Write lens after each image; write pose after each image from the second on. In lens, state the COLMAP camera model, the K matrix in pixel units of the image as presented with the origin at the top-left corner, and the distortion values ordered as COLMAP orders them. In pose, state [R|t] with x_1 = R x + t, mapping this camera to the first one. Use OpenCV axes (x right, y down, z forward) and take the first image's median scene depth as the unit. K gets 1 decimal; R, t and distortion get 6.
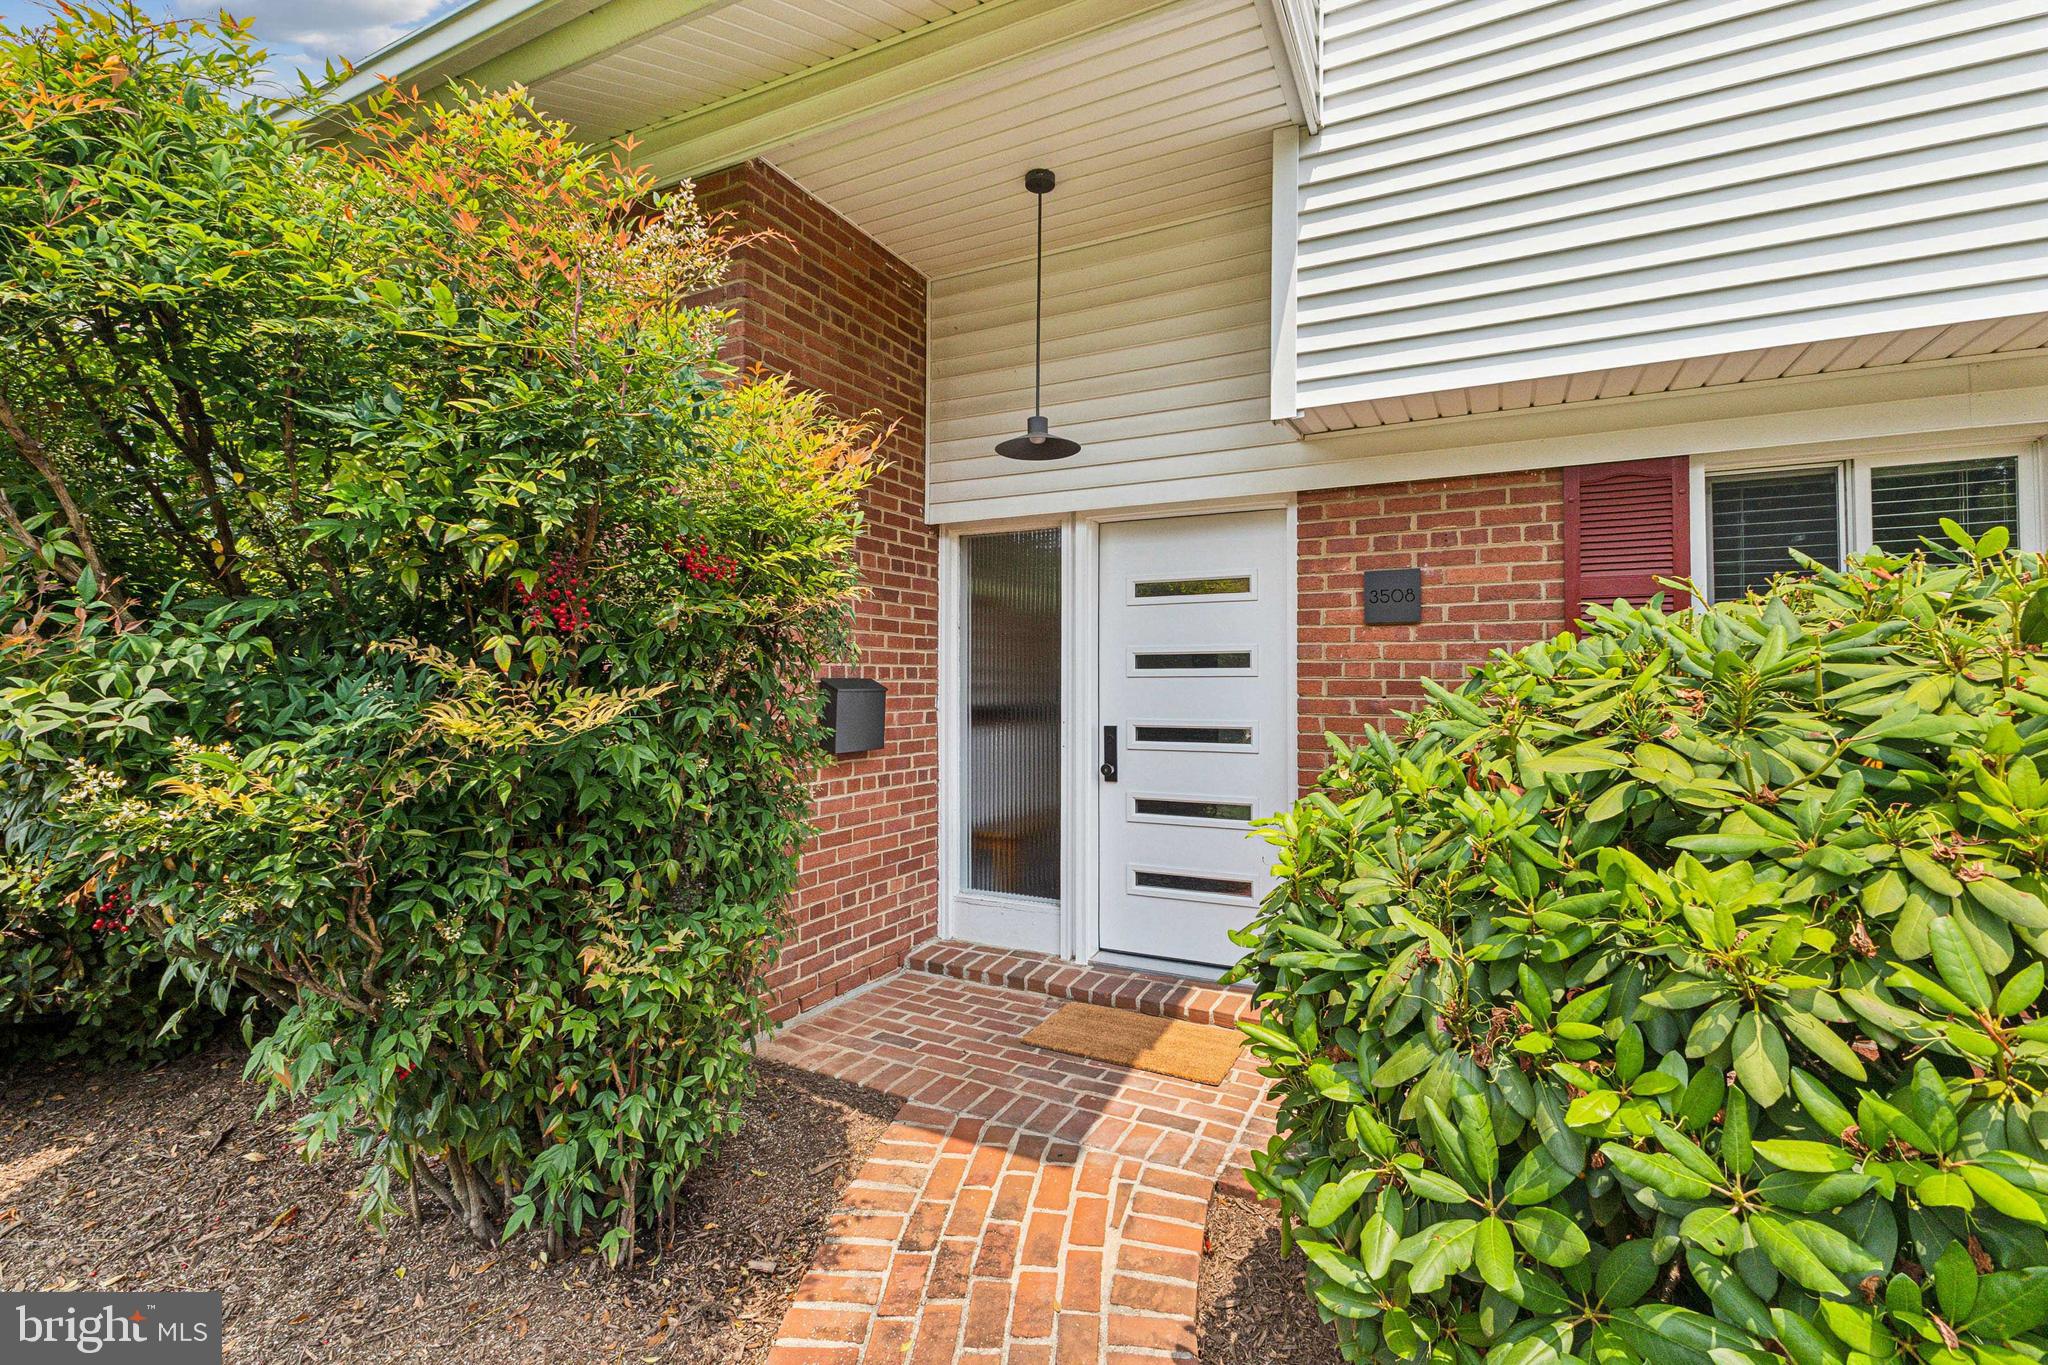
lens RADIAL K [[858.1, 0, 1072.0], [0, 858.1, 682.3], [0, 0, 1]] dist [-0.035765, 0.000171]
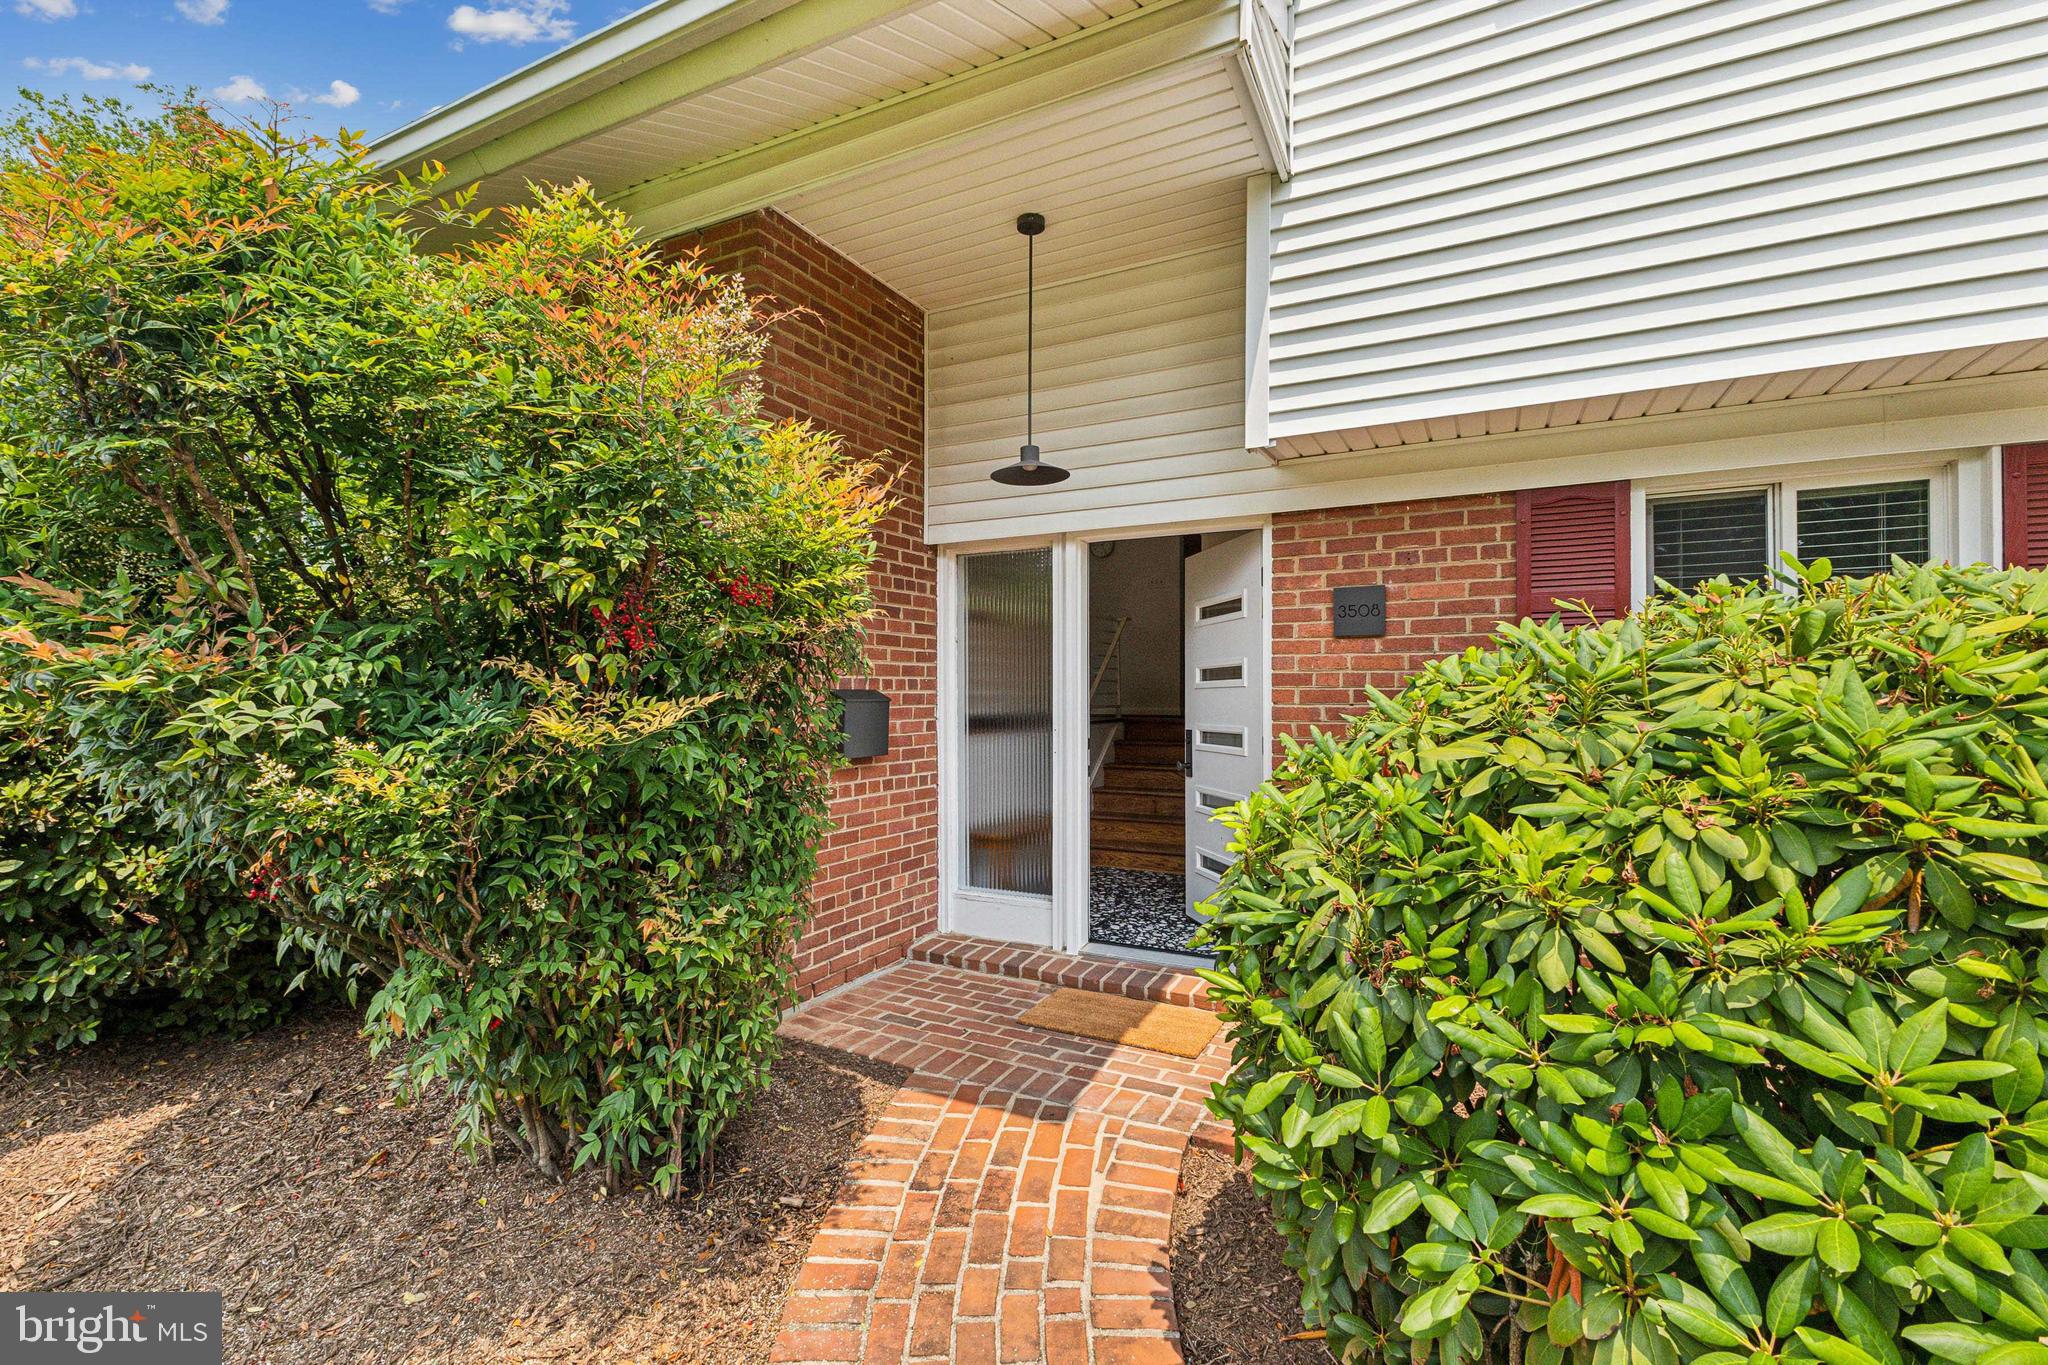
lens RADIAL K [[895.2, 0, 1024.0], [0, 895.2, 682.5], [0, 0, 1]] dist [-0.000220, -0.000210]
pose [[0.998871, -0.004118, -0.047325, 0.009213], [0.003494, 0.999906, -0.013277, 0.004447], [0.047375, 0.013097, 0.998791, -0.231443]]
